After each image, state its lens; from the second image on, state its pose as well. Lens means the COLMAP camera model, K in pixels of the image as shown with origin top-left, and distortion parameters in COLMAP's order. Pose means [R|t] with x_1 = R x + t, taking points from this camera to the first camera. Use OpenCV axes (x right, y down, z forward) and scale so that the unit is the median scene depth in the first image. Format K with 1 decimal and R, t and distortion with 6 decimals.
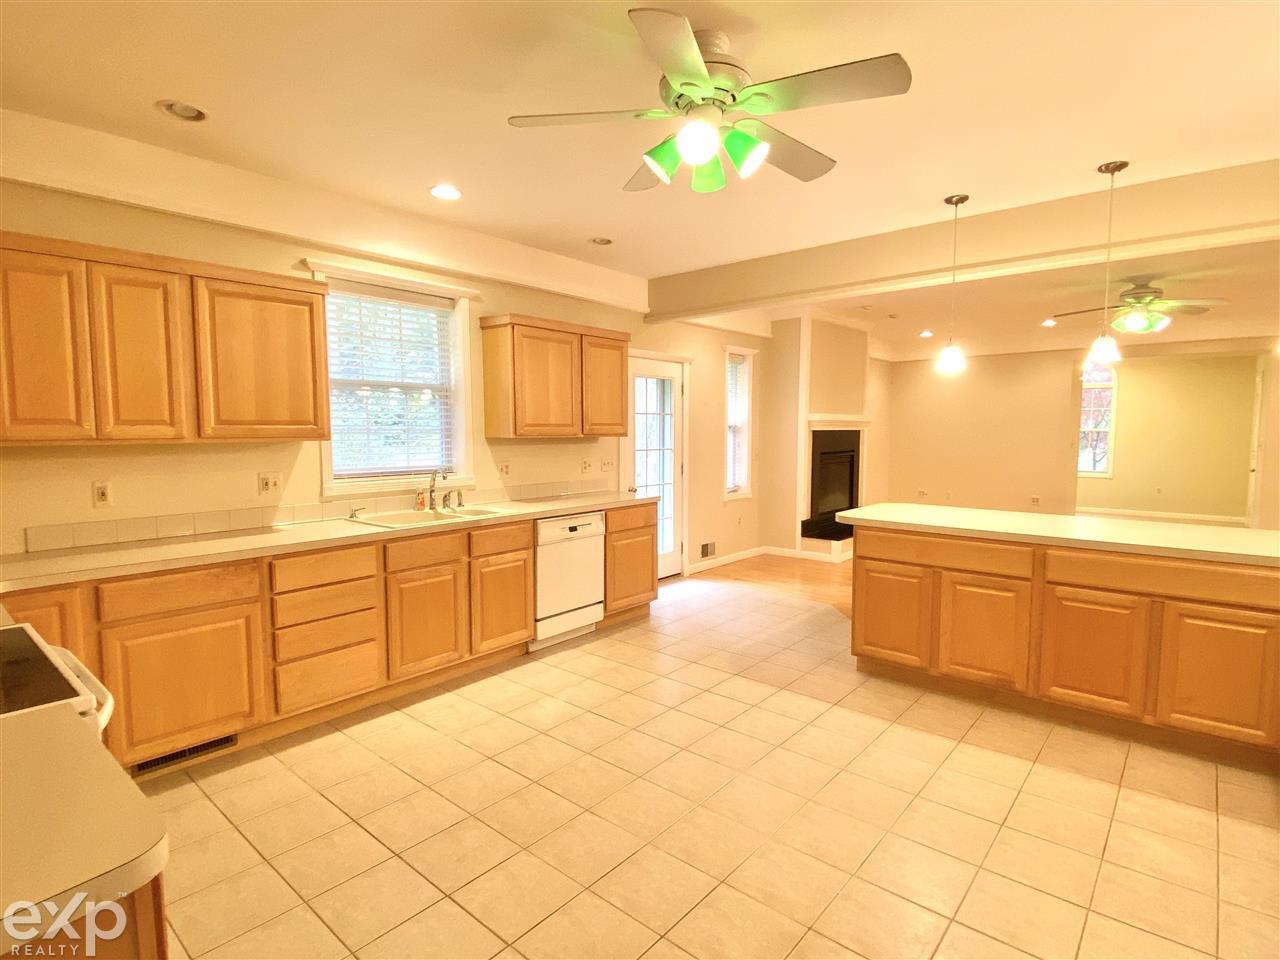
lens RADIAL K [[656.5, 0, 640.0], [0, 656.5, 480.0], [0, 0, 1]] dist [0.050641, -0.049184]
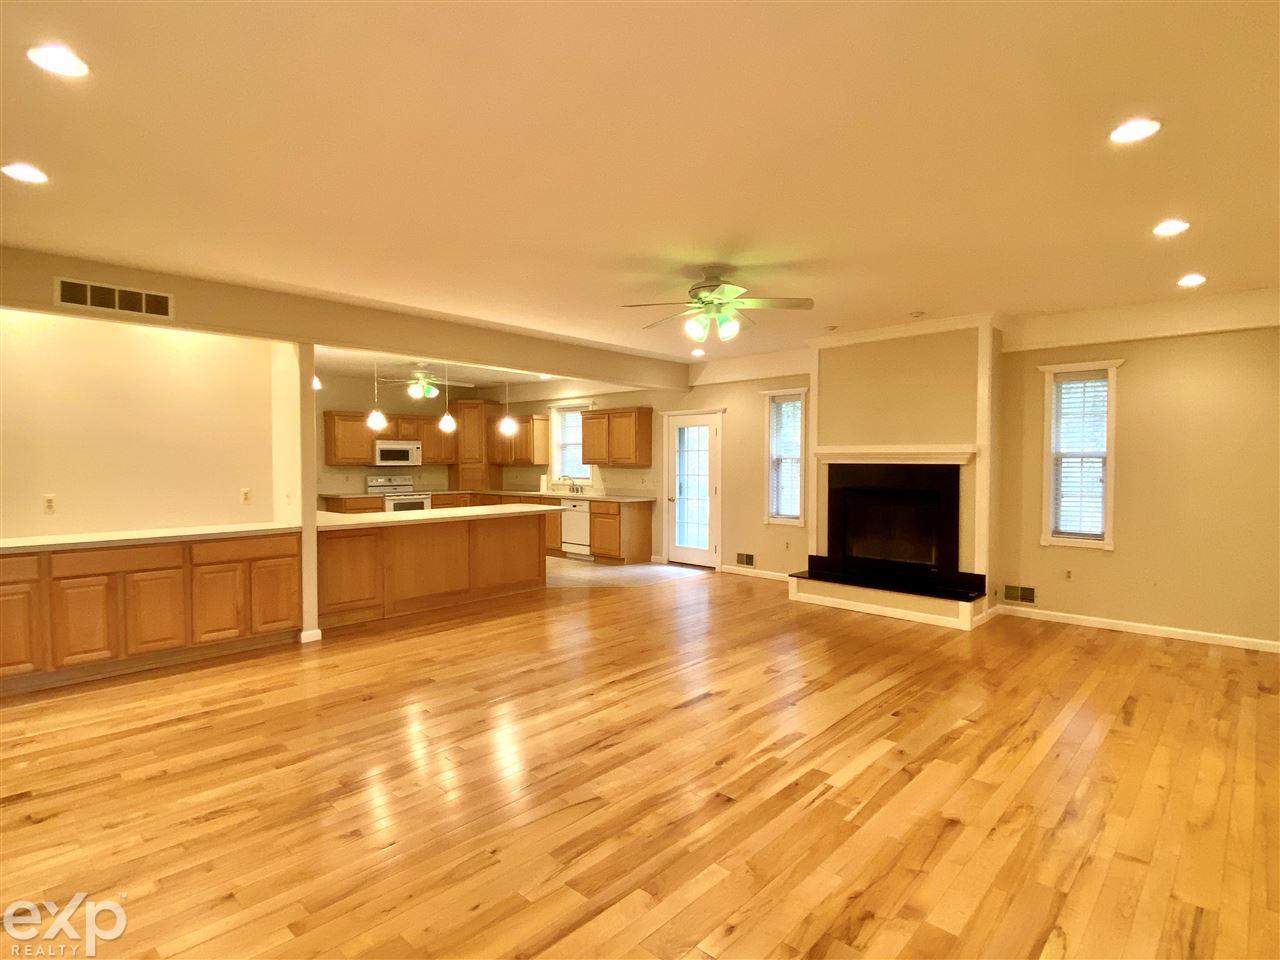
lens RADIAL K [[656.5, 0, 640.0], [0, 656.5, 480.0], [0, 0, 1]] dist [0.050641, -0.049184]
pose [[-0.052882, 0.038063, -0.997875, 1.267986], [-0.076087, 0.996215, 0.042032, -0.074205], [0.995698, 0.078148, -0.049785, 0.807705]]
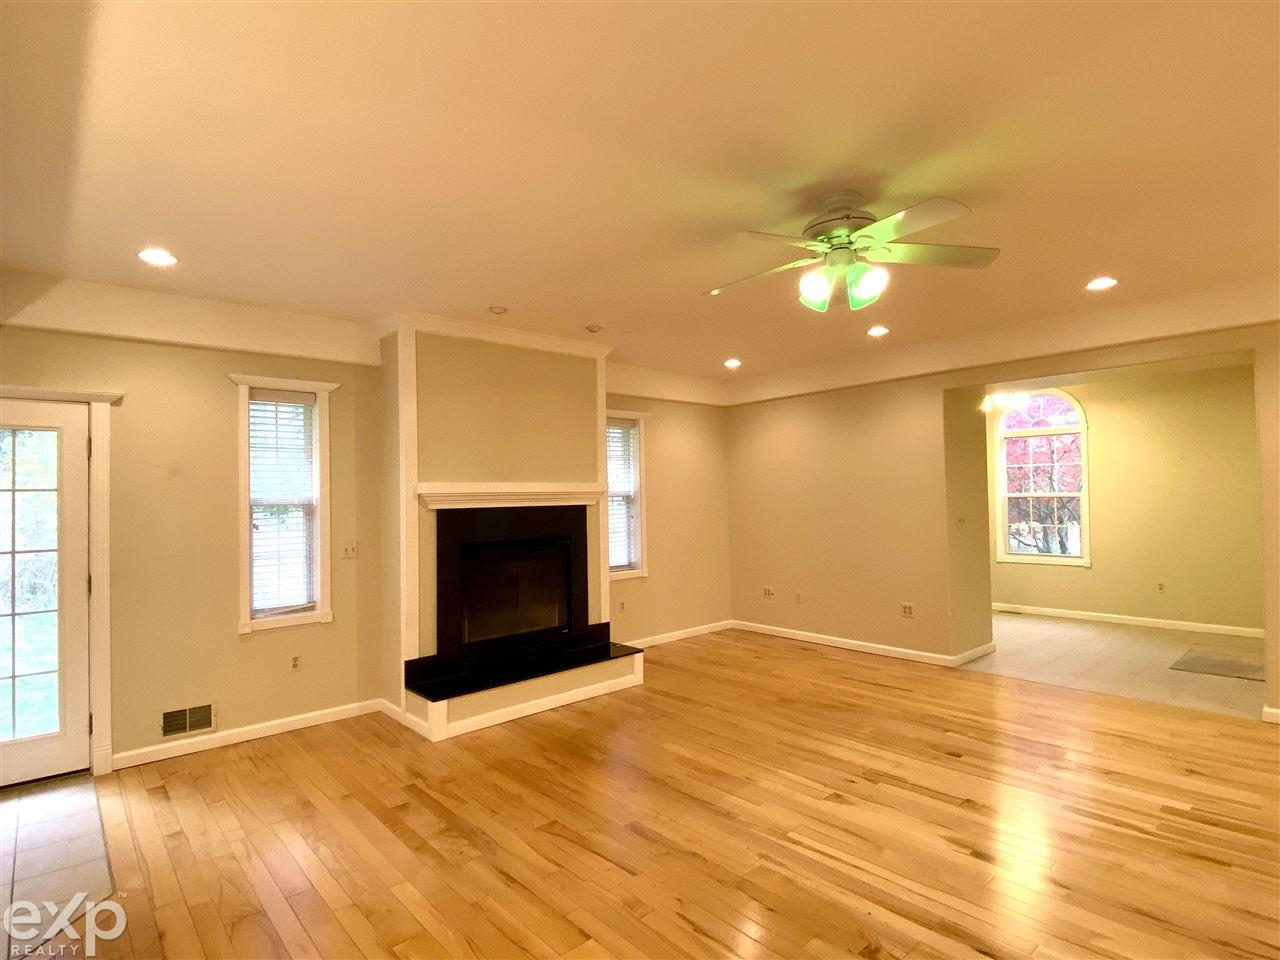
lens RADIAL K [[656.5, 0, 640.0], [0, 656.5, 480.0], [0, 0, 1]] dist [0.050641, -0.049184]
pose [[0.990916, -0.014752, -0.133670, 0.553512], [0.001741, 0.995289, -0.096934, -0.044905], [0.134470, 0.095821, 0.986274, 0.428467]]
